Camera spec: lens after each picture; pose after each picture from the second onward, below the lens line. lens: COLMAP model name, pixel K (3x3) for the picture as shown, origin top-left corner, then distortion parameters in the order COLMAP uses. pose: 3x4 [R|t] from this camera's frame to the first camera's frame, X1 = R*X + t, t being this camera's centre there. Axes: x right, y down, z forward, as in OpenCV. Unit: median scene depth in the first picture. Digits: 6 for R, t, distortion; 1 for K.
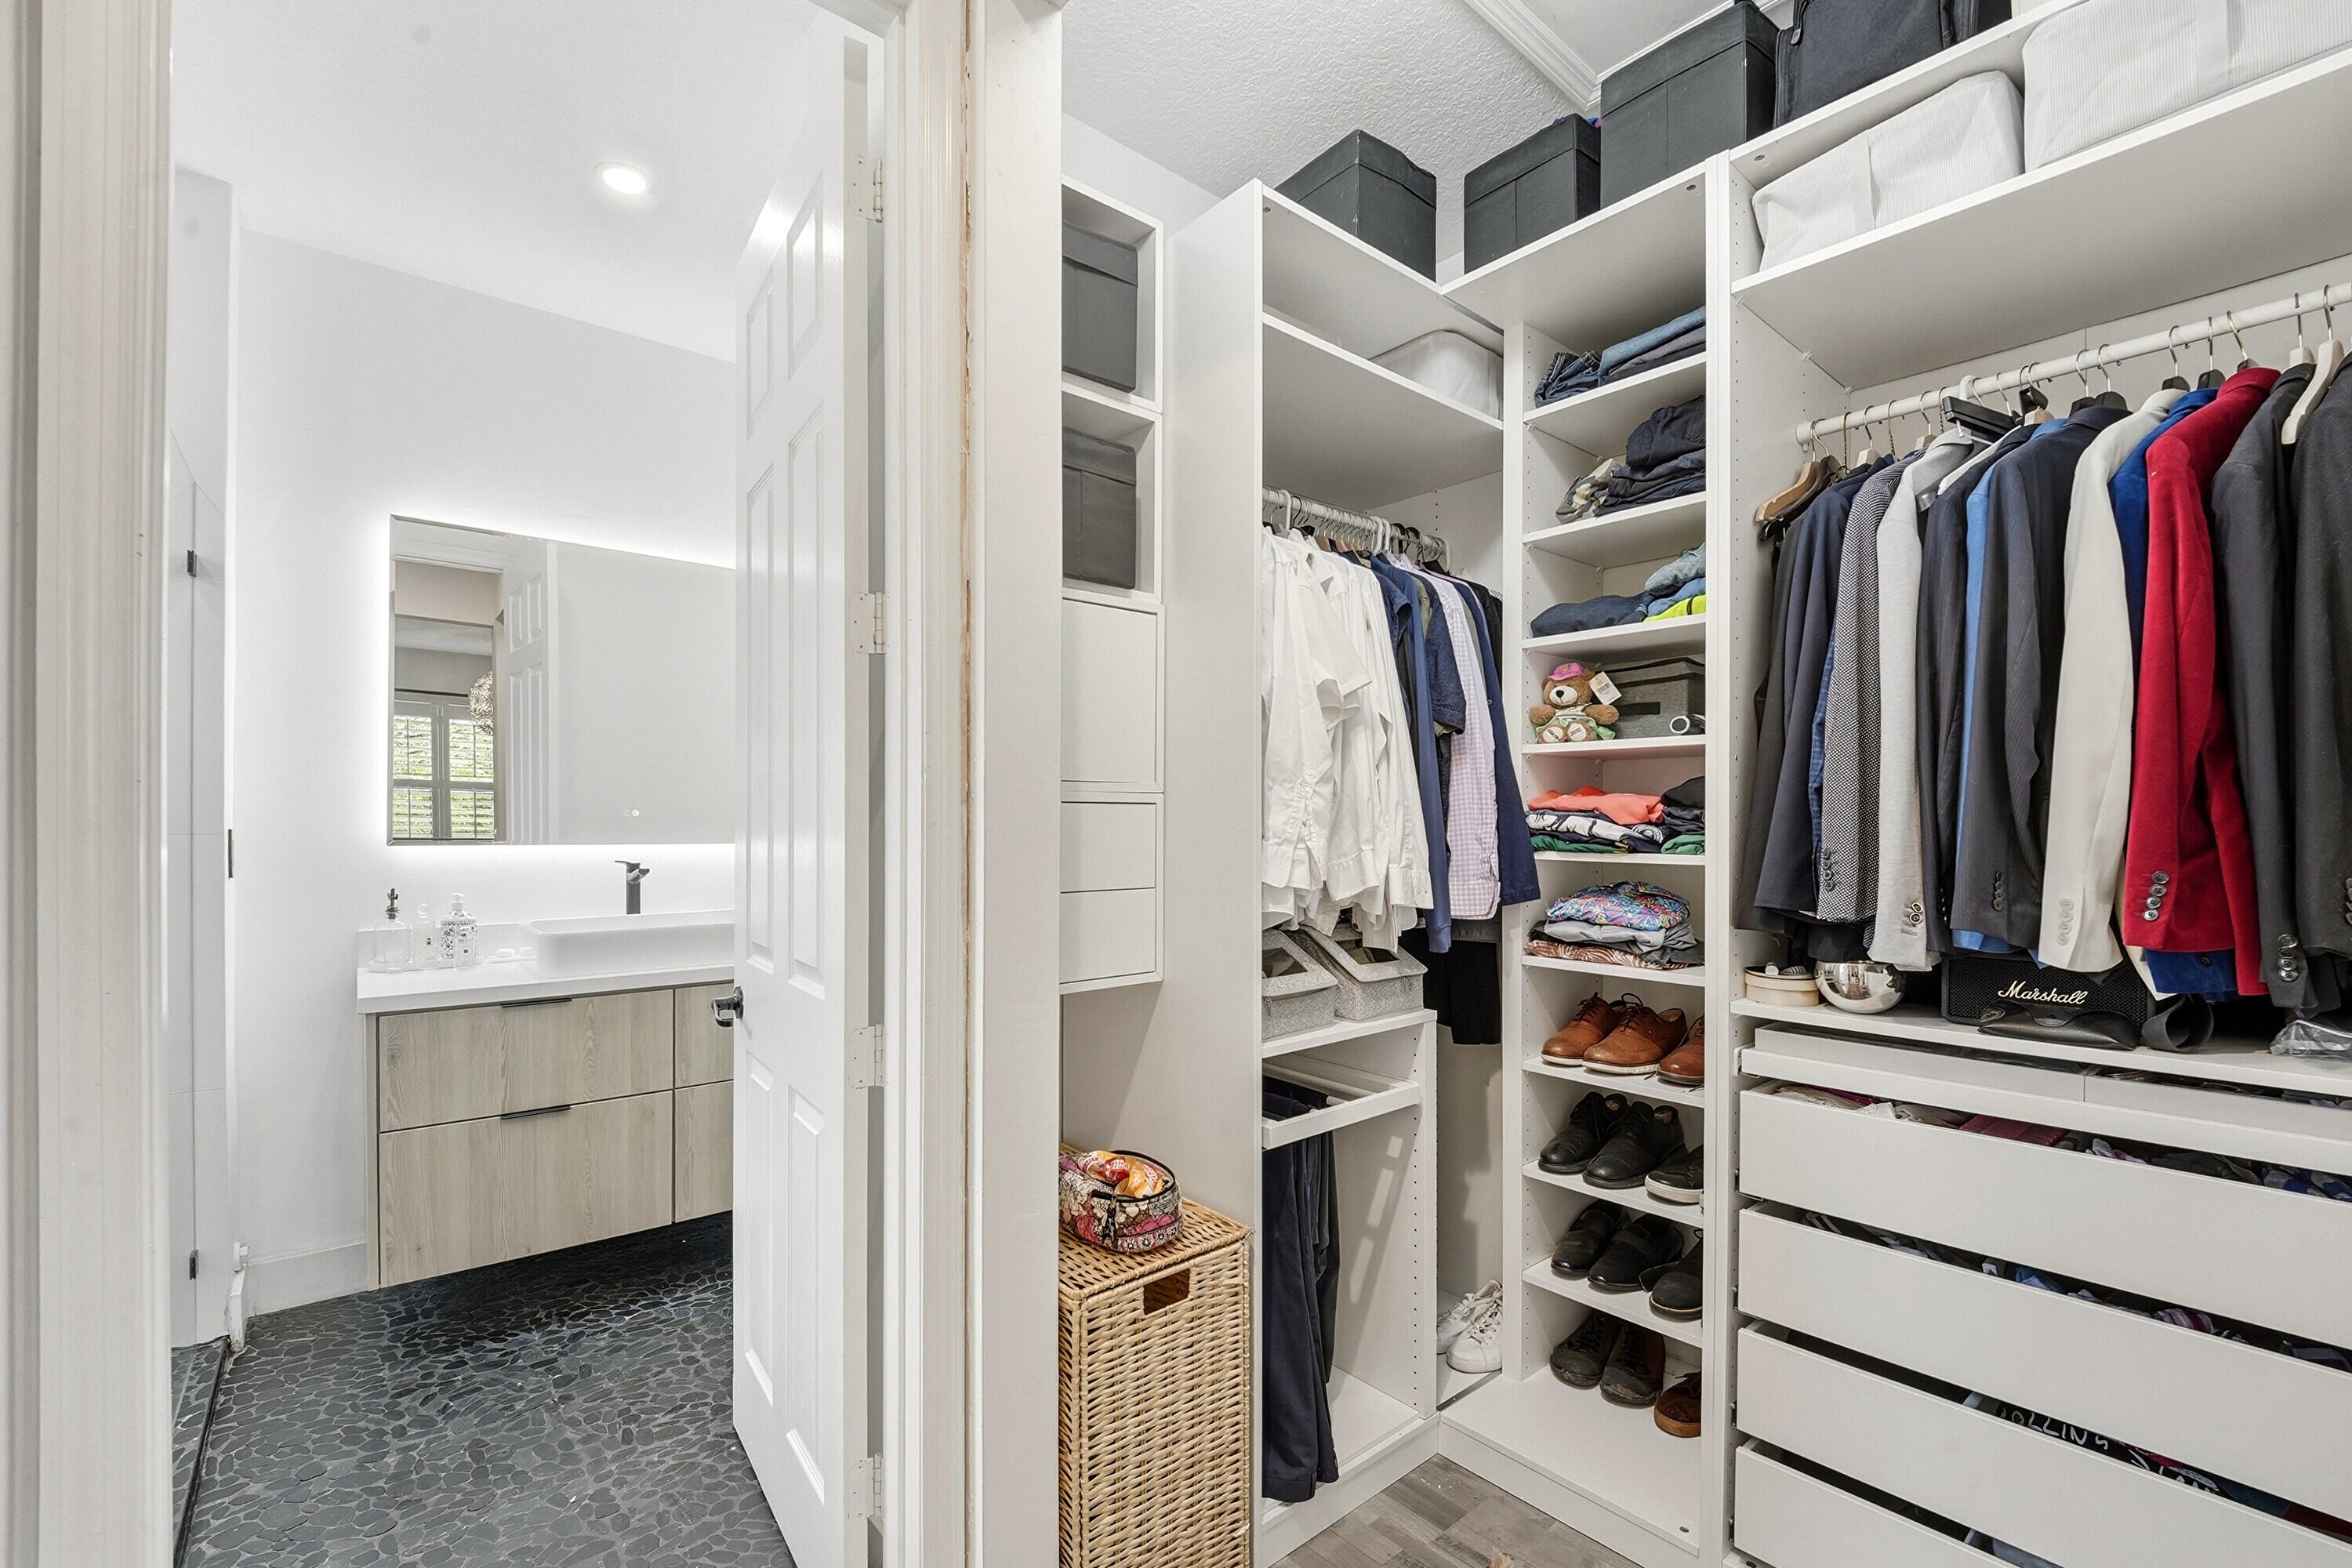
lens RADIAL K [[1013.1, 0, 1156.4], [0, 1013.1, 819.5], [0, 0, 1]] dist [-0.002647, -0.006442]
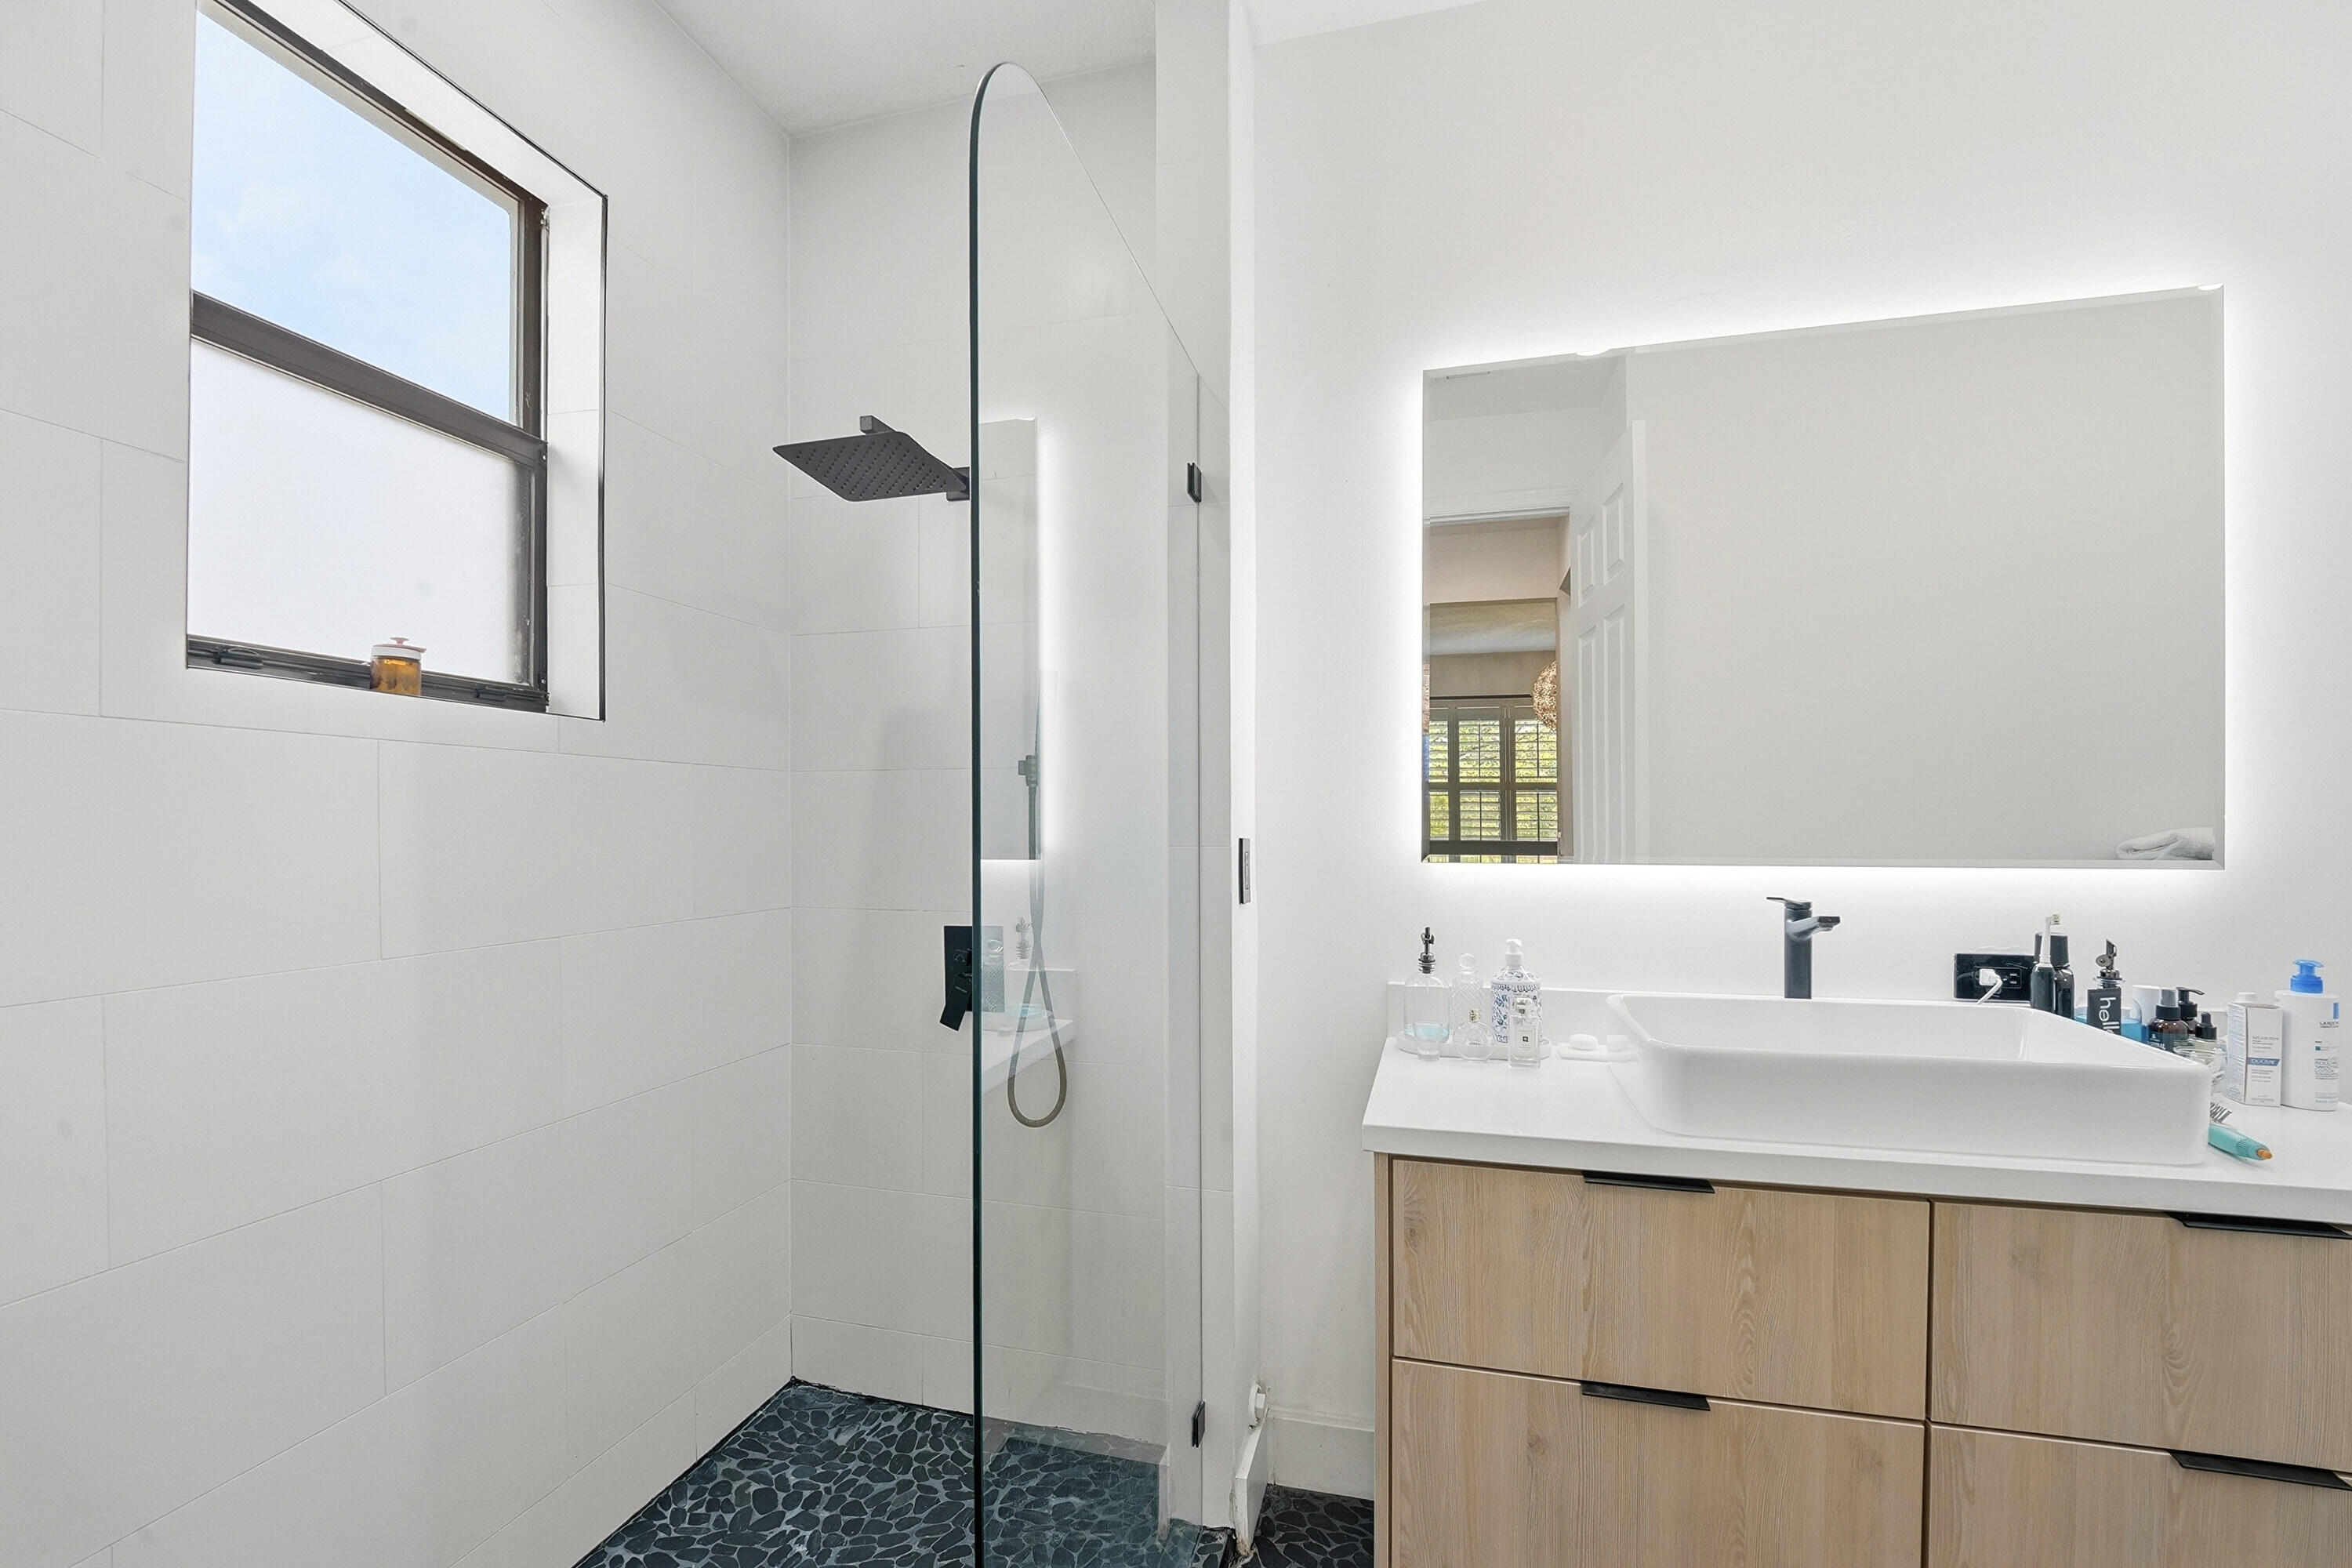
lens RADIAL K [[1013.1, 0, 1156.4], [0, 1013.1, 819.5], [0, 0, 1]] dist [-0.002647, -0.006442]
pose [[0.577270, -0.006176, -0.816530, -0.315179], [0.002924, 0.999981, -0.005497, 0.000339], [0.816548, 0.000786, 0.577277, 0.470373]]
